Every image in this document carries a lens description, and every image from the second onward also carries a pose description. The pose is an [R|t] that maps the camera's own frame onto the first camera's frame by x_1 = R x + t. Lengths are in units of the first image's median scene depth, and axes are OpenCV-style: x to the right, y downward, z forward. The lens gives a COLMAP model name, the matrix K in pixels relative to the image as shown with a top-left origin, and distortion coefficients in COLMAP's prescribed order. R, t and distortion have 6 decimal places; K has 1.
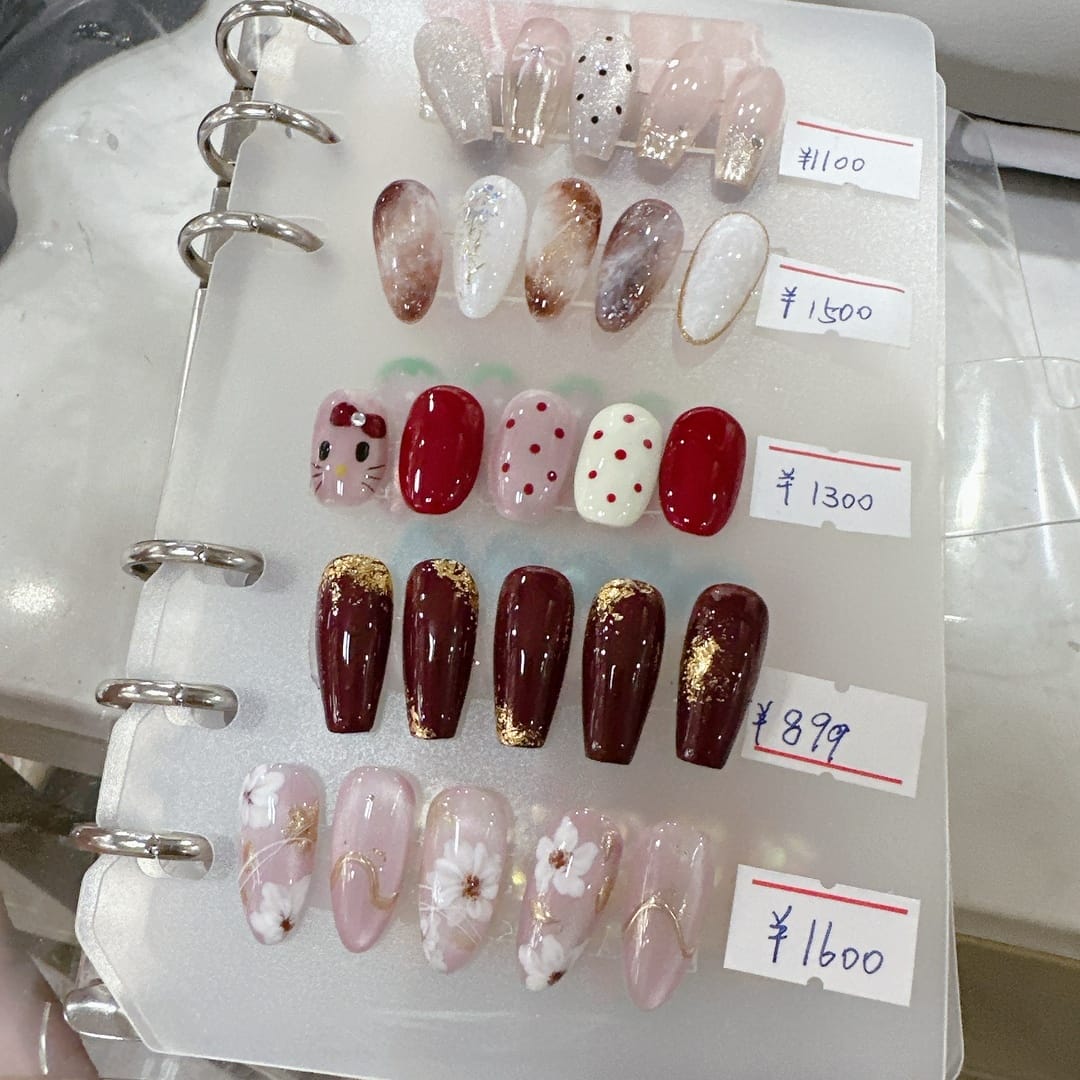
lens RADIAL K [[1053.4, 0, 603.4], [0, 1053.4, 559.4], [0, 0, 1]] dist [0.008918, -0.027511]
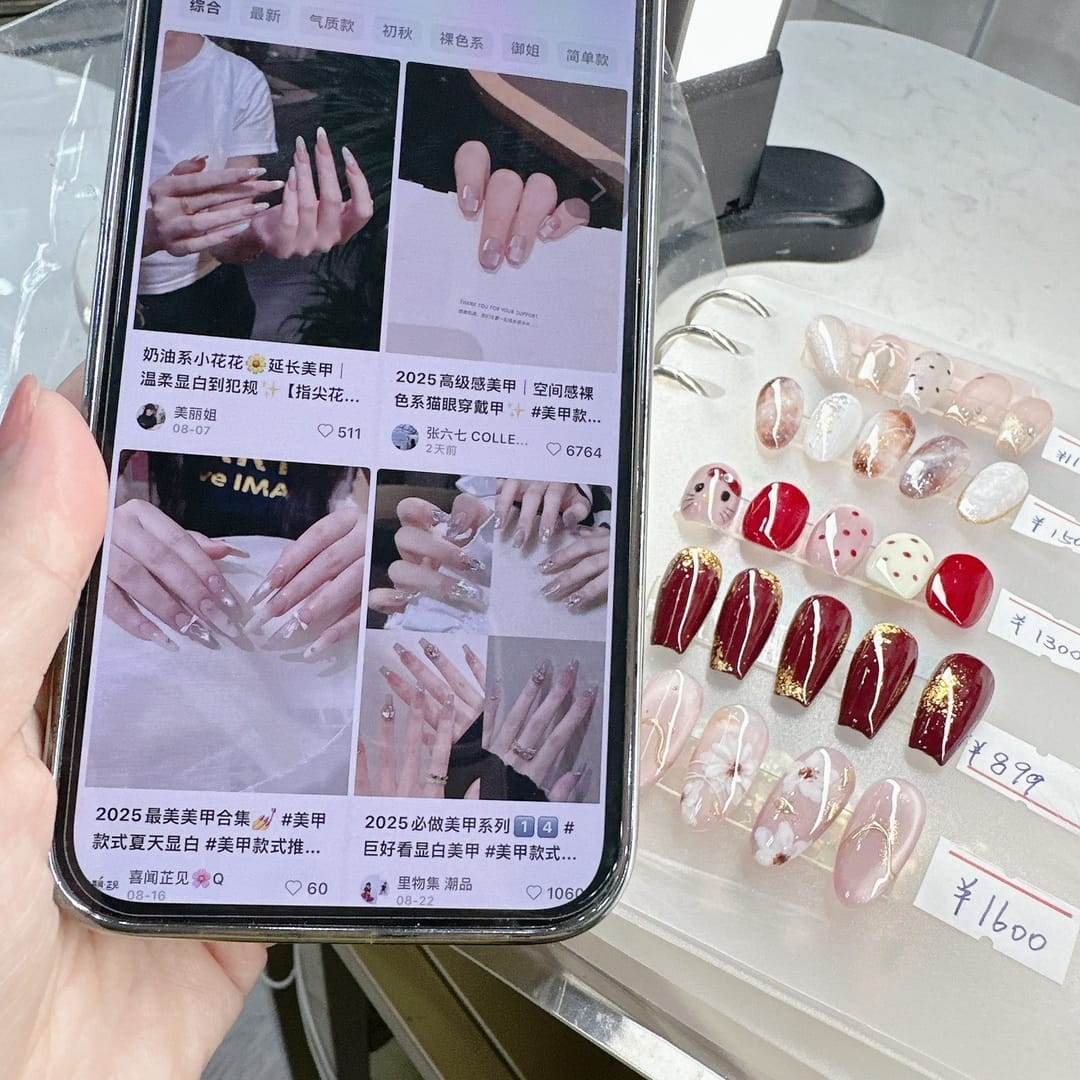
lens RADIAL K [[1053.4, 0, 603.4], [0, 1053.4, 559.4], [0, 0, 1]] dist [0.008918, -0.027511]
pose [[0.935391, 0.326761, -0.135171, -0.176858], [-0.353389, 0.850122, -0.390395, 0.617422], [-0.012654, 0.412940, 0.910670, -0.254181]]
